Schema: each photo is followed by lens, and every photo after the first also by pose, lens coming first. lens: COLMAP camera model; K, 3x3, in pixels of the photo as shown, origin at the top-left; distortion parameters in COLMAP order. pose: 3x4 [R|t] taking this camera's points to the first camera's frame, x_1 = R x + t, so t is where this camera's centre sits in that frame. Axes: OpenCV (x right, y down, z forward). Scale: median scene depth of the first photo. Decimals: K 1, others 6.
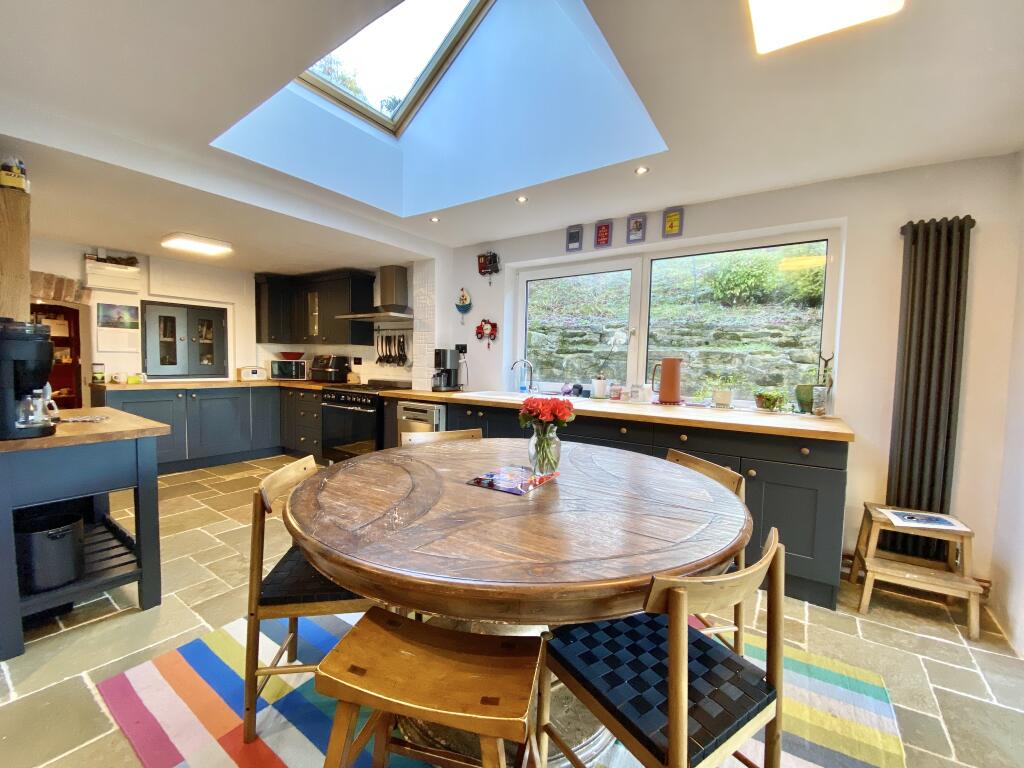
lens RADIAL K [[419.1, 0, 507.3], [0, 419.1, 384.5], [0, 0, 1]] dist [0.009744, -0.002518]
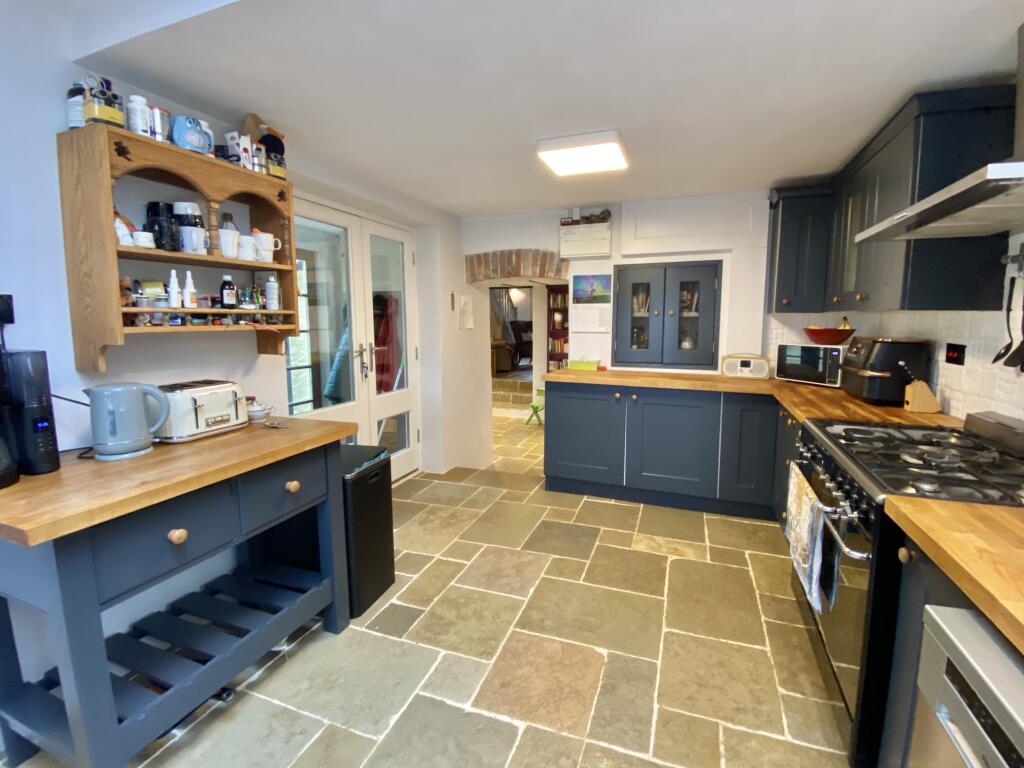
lens RADIAL K [[445.4, 0, 546.6], [0, 445.4, 371.3], [0, 0, 1]] dist [-0.003089, -0.000917]
pose [[0.279690, 0.087105, -0.956131, -0.109157], [-0.048737, 0.995880, 0.076469, -0.065349], [0.958852, 0.025212, 0.282783, 0.686588]]
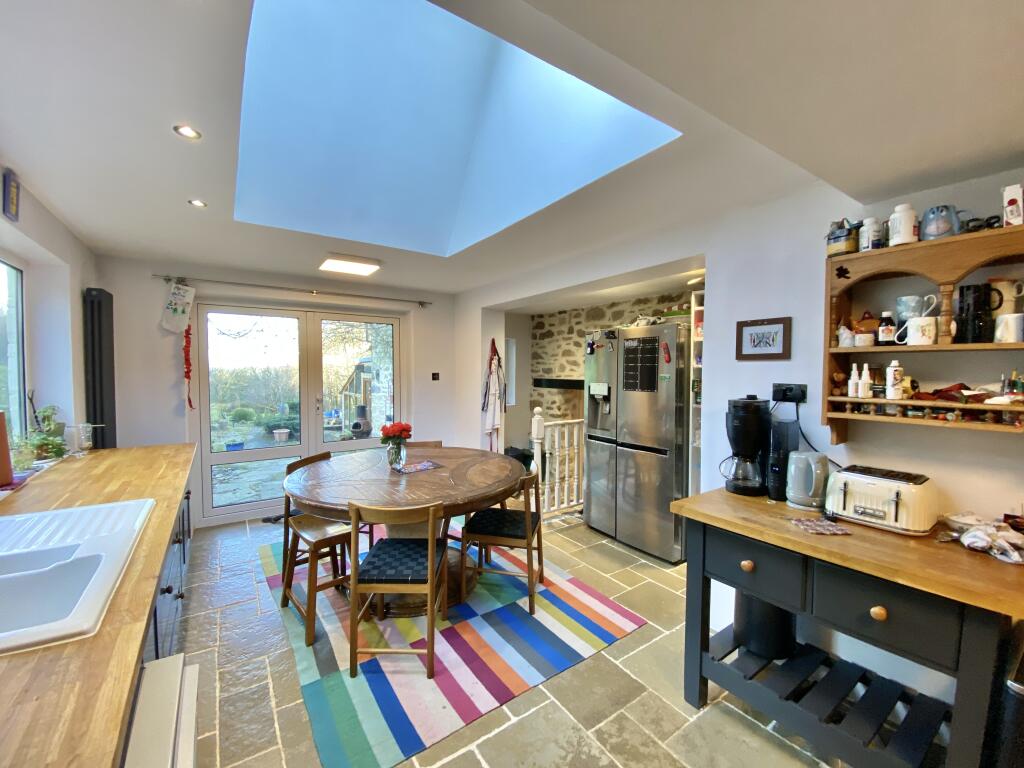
lens RADIAL K [[419.1, 0, 503.2], [0, 419.1, 381.5], [0, 0, 1]] dist [0.009744, -0.002518]
pose [[-0.935237, -0.039764, 0.351782, -0.383049], [-0.003063, 0.994544, 0.104275, -0.130048], [-0.354009, 0.096444, -0.930256, 0.966112]]
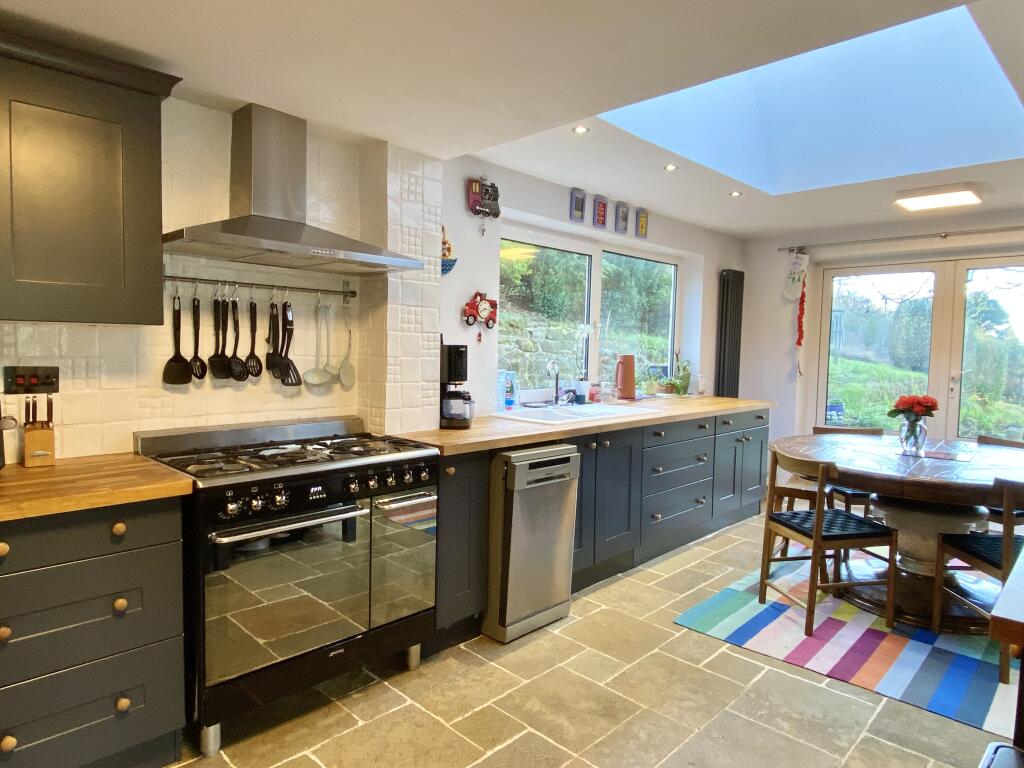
lens RADIAL K [[626.1, 0, 514.9], [0, 626.1, 385.4], [0, 0, 1]] dist [0.018699, -0.033857]
pose [[0.151891, -0.081260, 0.985051, -0.871490], [0.044137, 0.996178, 0.075372, -0.085173], [-0.987411, 0.032029, 0.154897, 0.780504]]
